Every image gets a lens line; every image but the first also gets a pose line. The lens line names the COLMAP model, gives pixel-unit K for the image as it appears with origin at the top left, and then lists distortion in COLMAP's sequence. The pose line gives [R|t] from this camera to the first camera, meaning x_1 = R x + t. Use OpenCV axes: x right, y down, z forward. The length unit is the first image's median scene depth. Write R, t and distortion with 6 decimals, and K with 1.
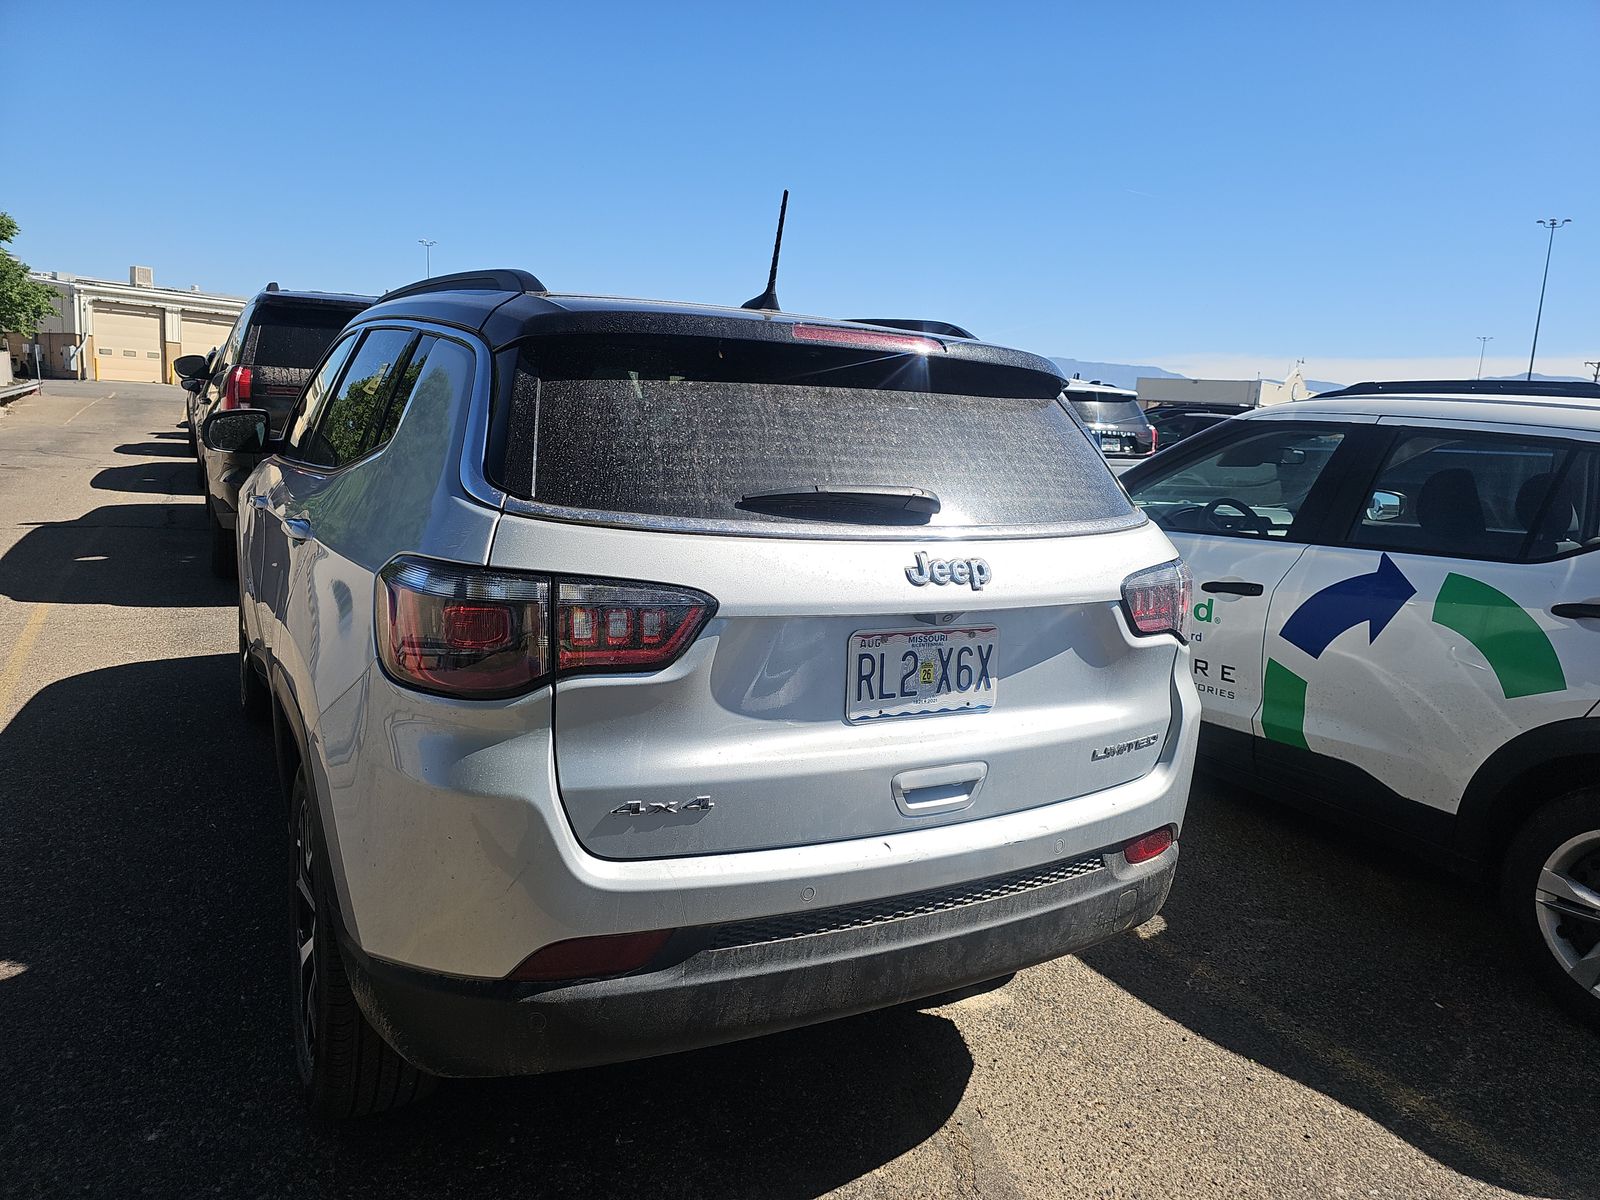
lens RADIAL K [[1073.0, 0, 815.7], [0, 1073.0, 594.4], [0, 0, 1]] dist [0.055379, -0.056851]
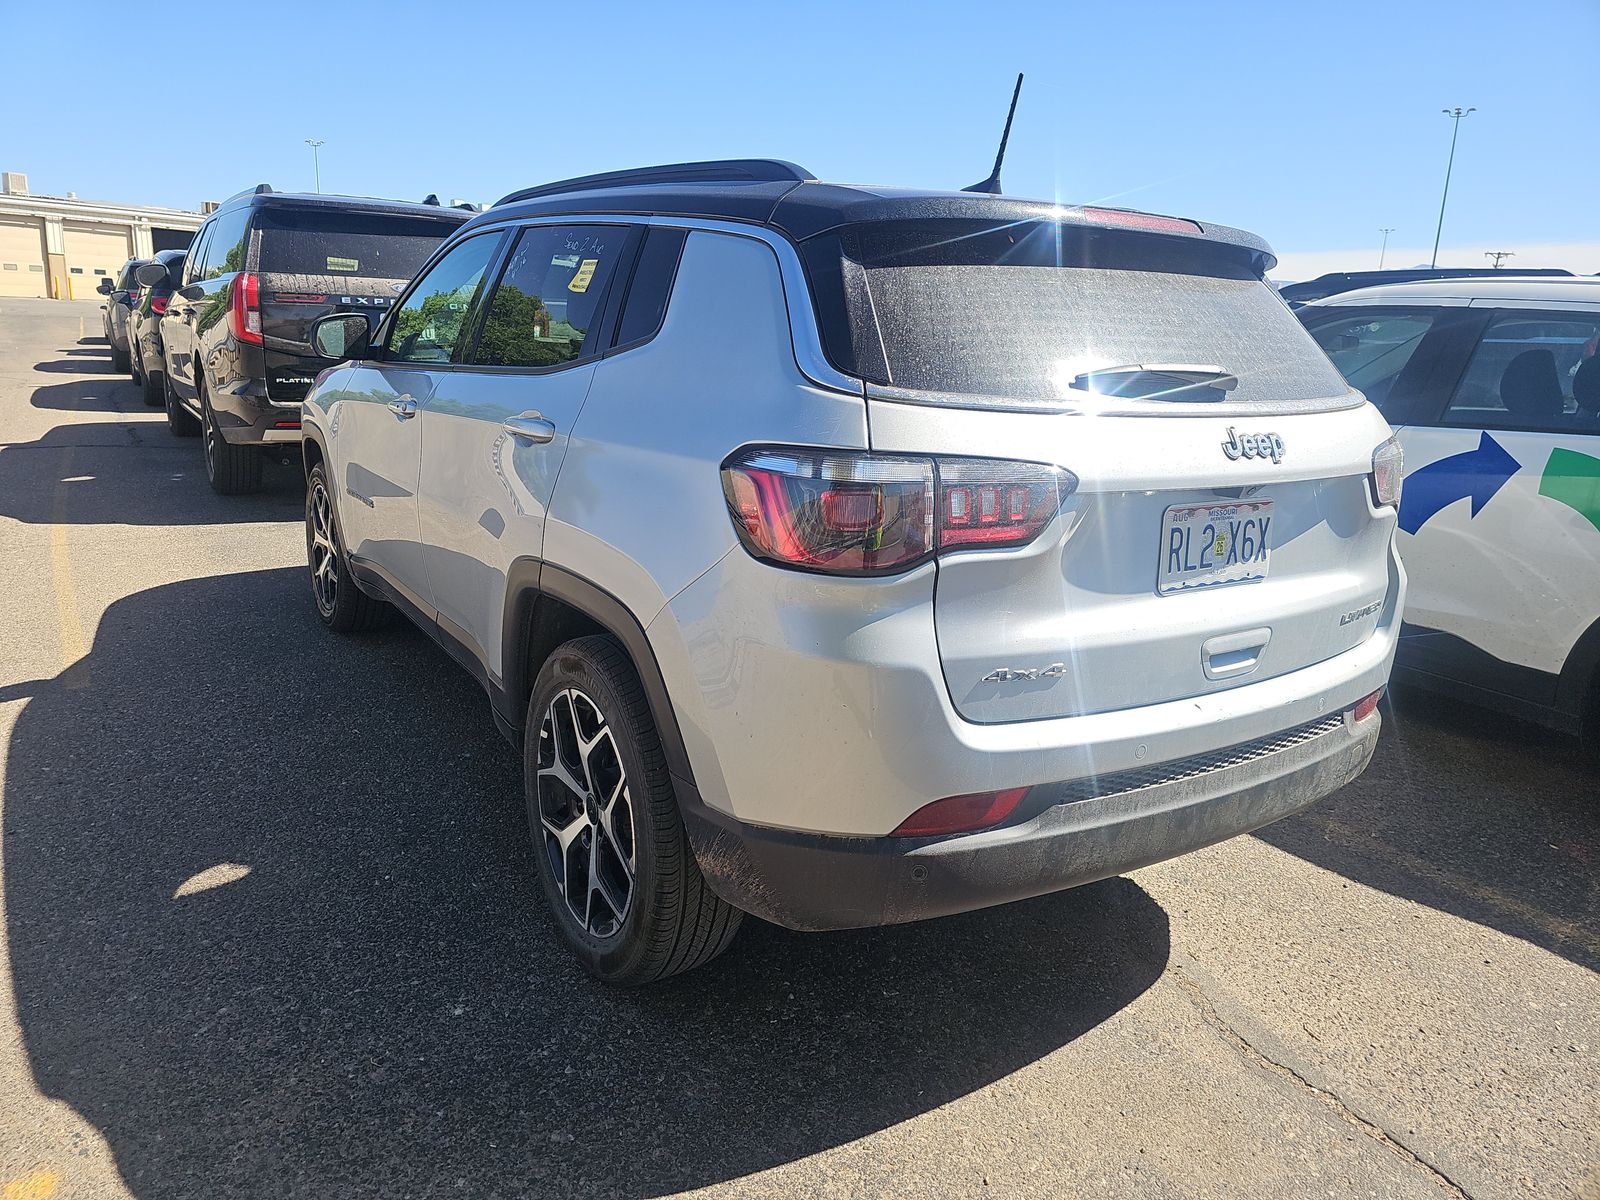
lens RADIAL K [[1073.0, 0, 790.7], [0, 1073.0, 586.1], [0, 0, 1]] dist [0.055379, -0.056851]
pose [[0.998148, -0.031819, 0.051841, -0.331395], [0.027719, 0.996571, 0.077964, 0.017116], [-0.054144, -0.076383, 0.995607, -0.029296]]
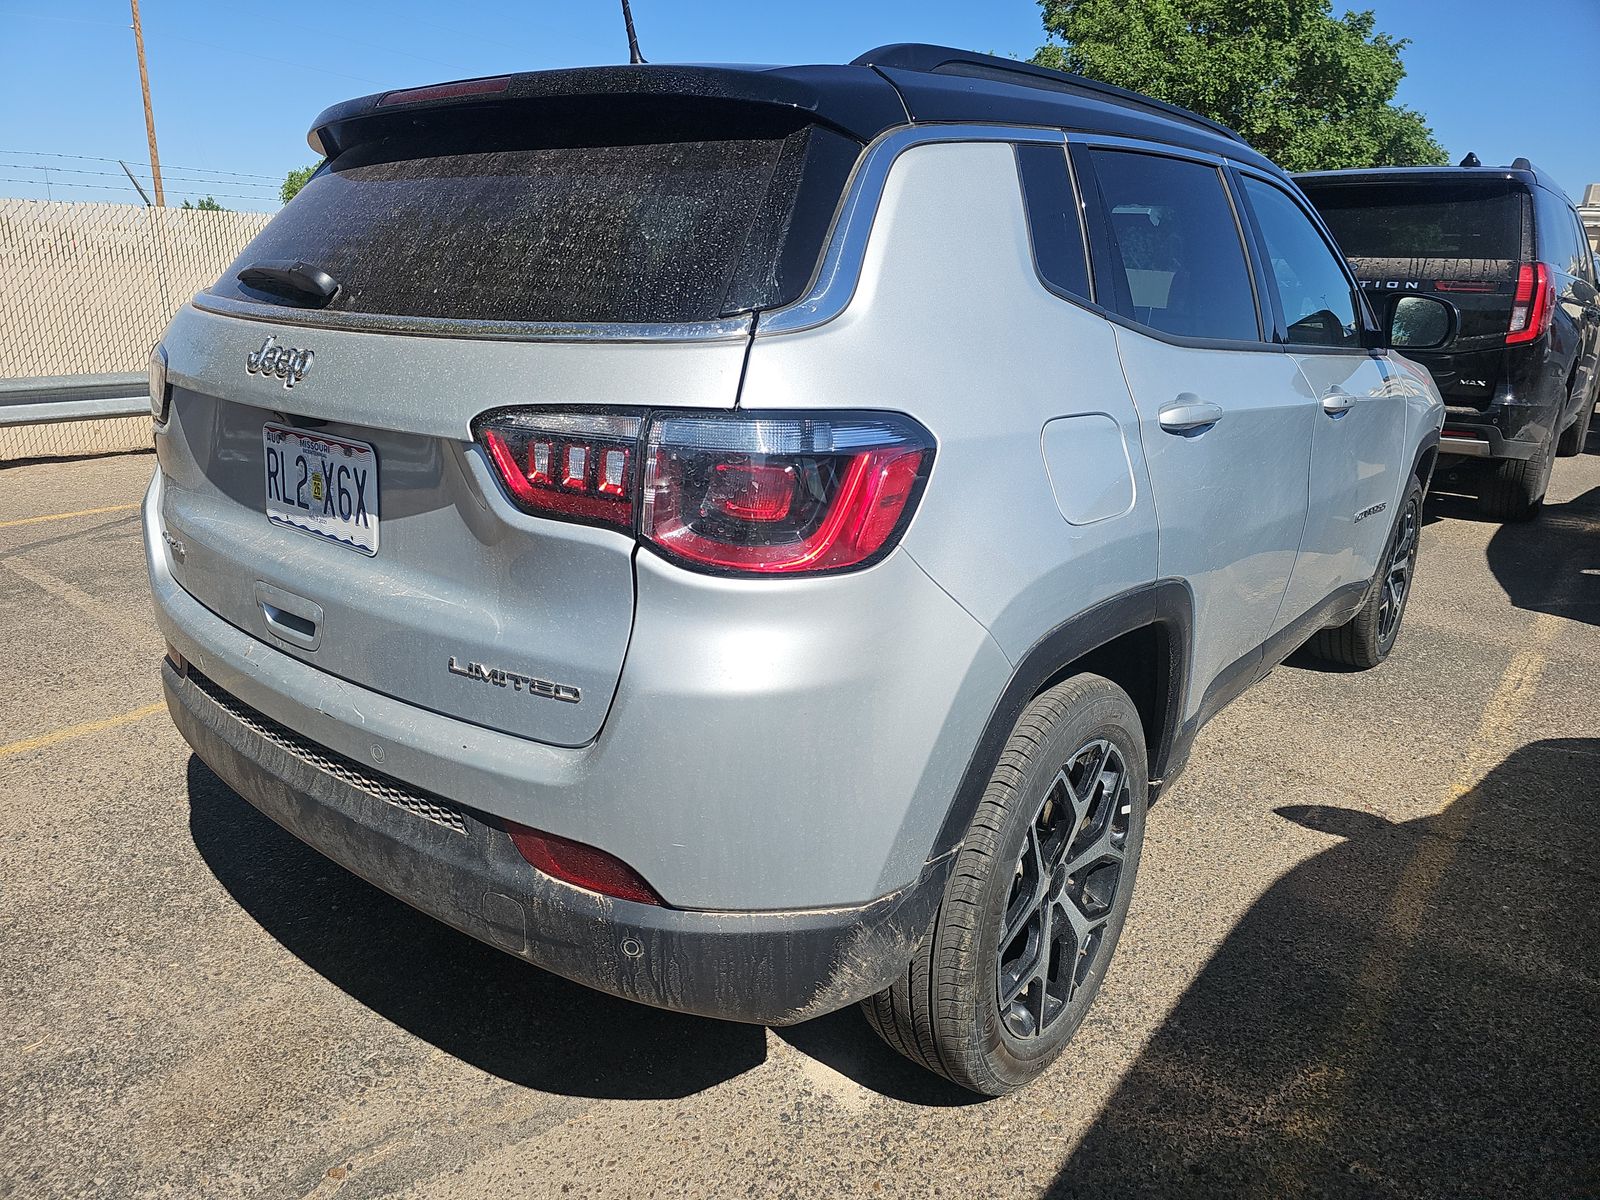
lens RADIAL K [[1073.0, 0, 800.9], [0, 1073.0, 599.3], [0, 0, 1]] dist [0.055379, -0.056851]
pose [[0.354510, 0.214936, -0.910014, 0.933887], [-0.160586, 0.972758, 0.167197, -0.040757], [0.921159, 0.086862, 0.379368, 0.923739]]
